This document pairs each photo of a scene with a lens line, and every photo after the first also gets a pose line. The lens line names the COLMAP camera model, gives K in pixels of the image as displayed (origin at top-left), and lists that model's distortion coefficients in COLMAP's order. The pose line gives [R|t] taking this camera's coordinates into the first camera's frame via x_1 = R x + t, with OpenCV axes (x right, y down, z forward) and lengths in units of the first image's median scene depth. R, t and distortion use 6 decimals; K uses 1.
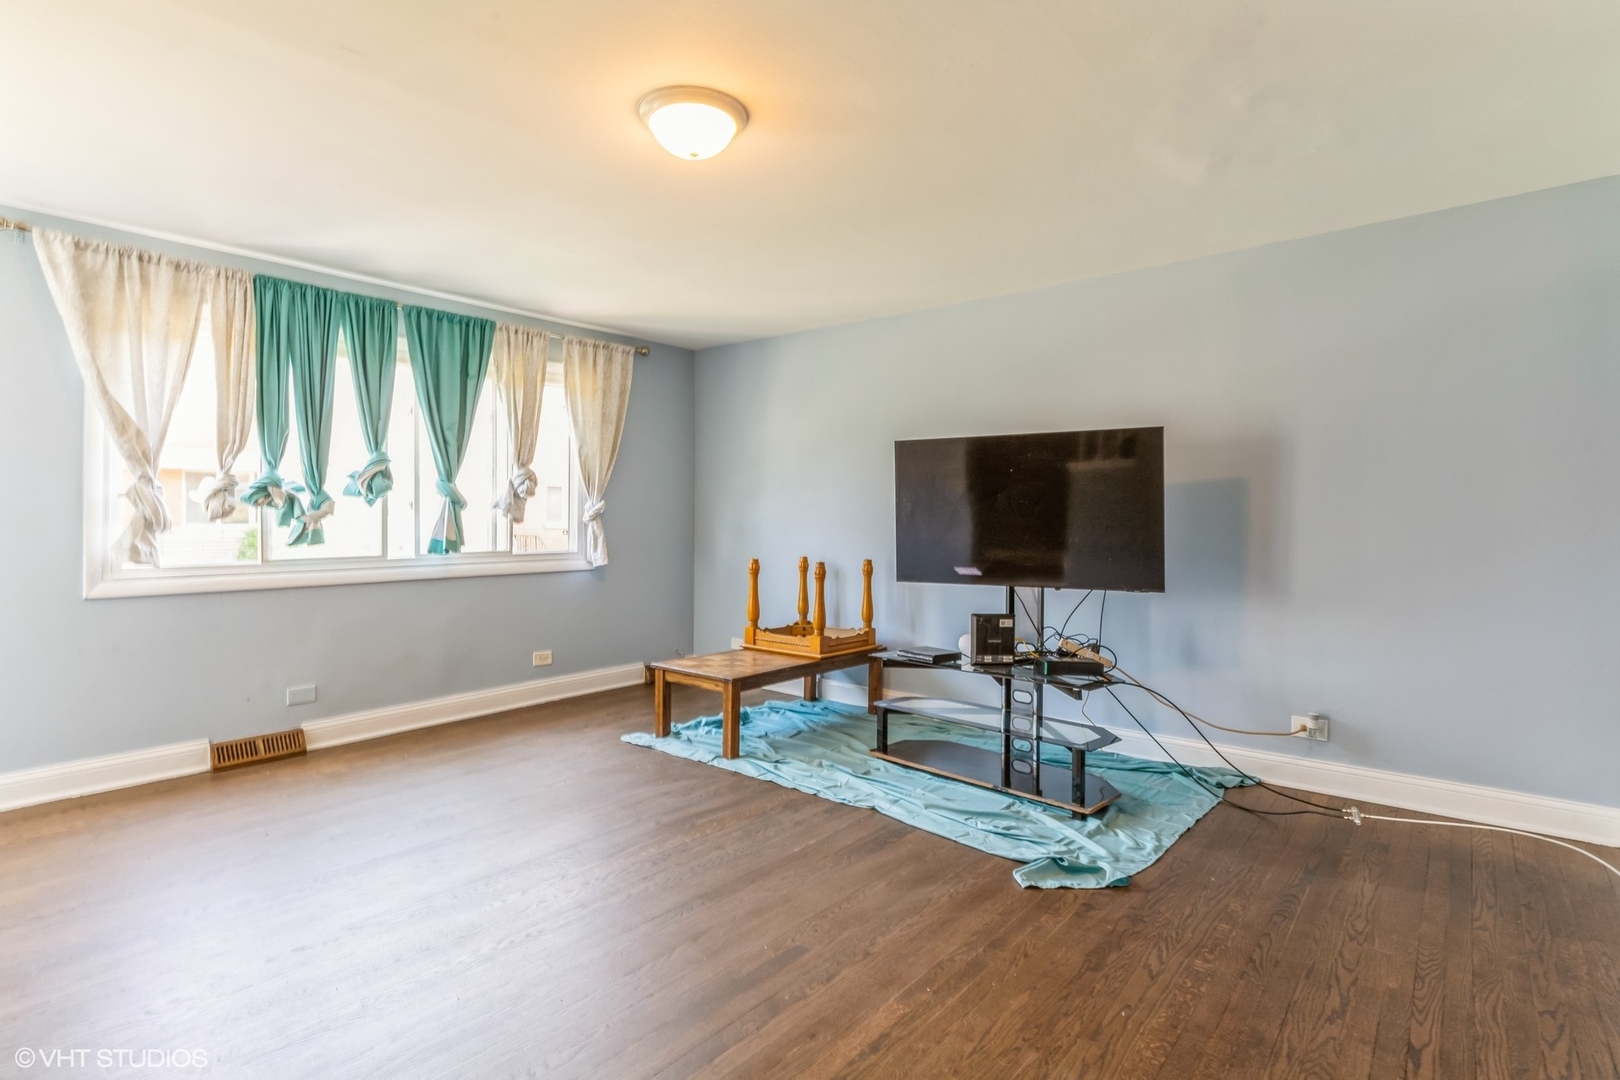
lens RADIAL K [[797.0, 0, 799.9], [0, 797.0, 531.8], [0, 0, 1]] dist [0.002453, 0.000059]
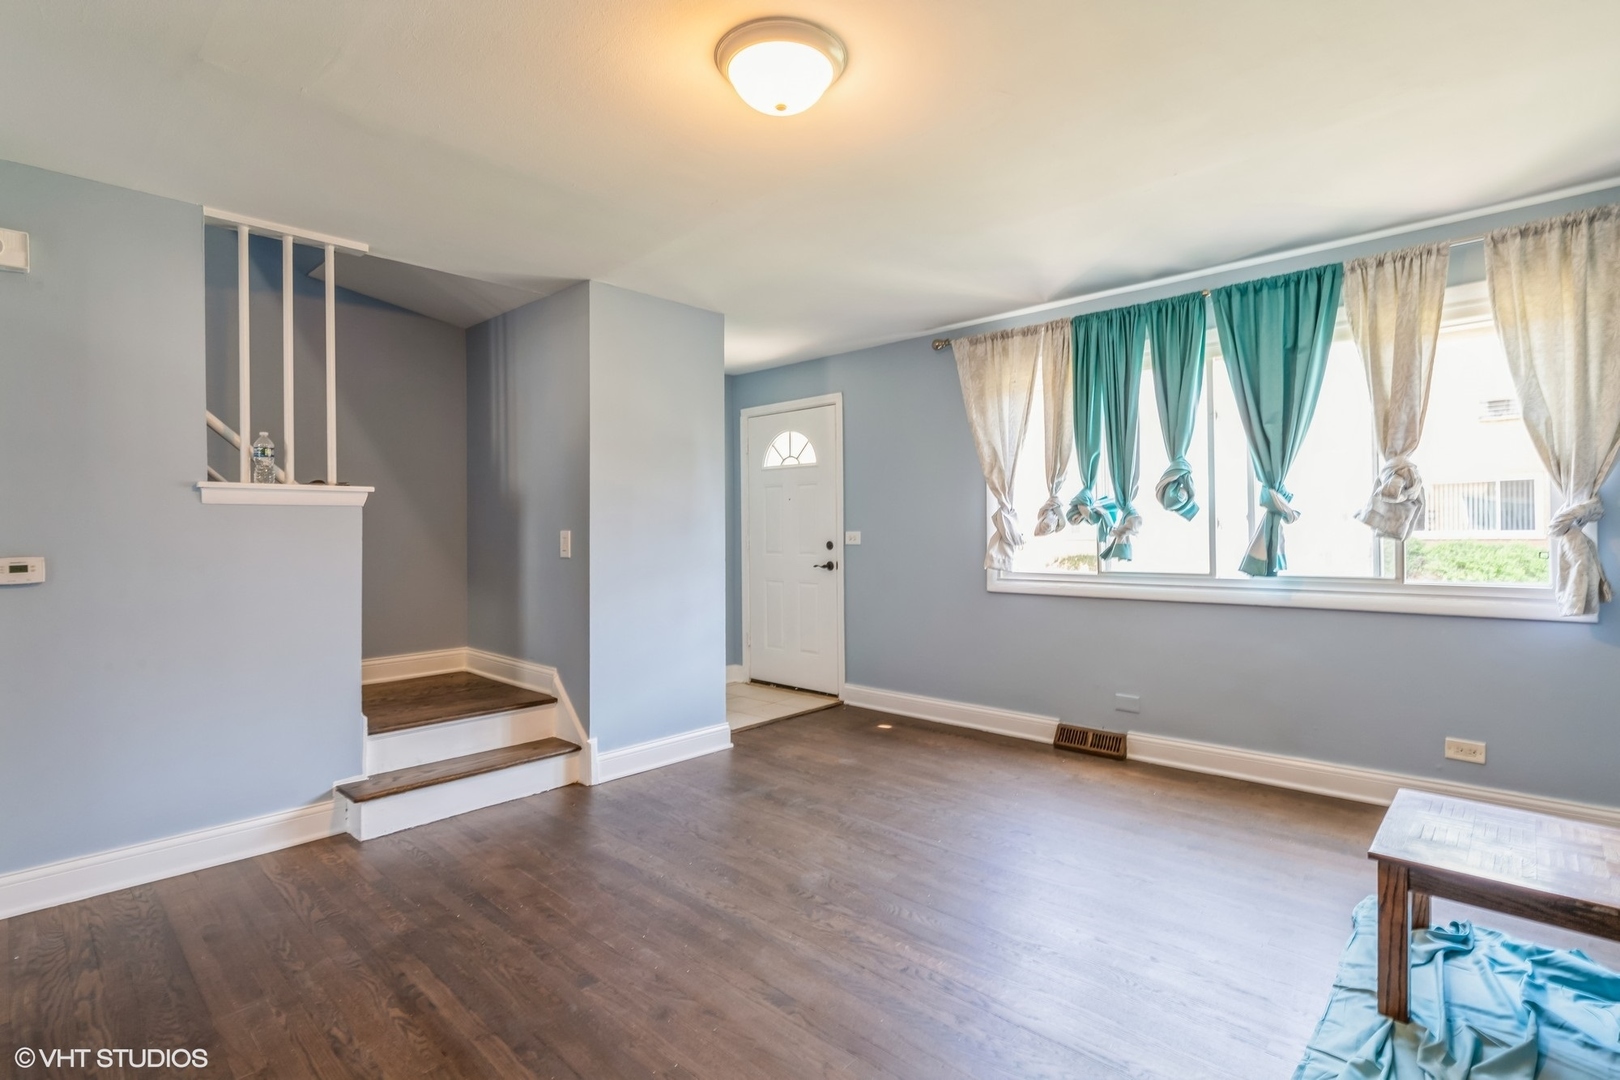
lens RADIAL K [[797.0, 0, 799.7], [0, 797.0, 537.5], [0, 0, 1]] dist [0.002453, 0.000059]
pose [[-0.056222, 0.011350, -0.998354, 0.413729], [-0.004931, 0.999920, 0.011646, -0.020435], [0.998406, 0.005577, -0.056161, 0.601741]]
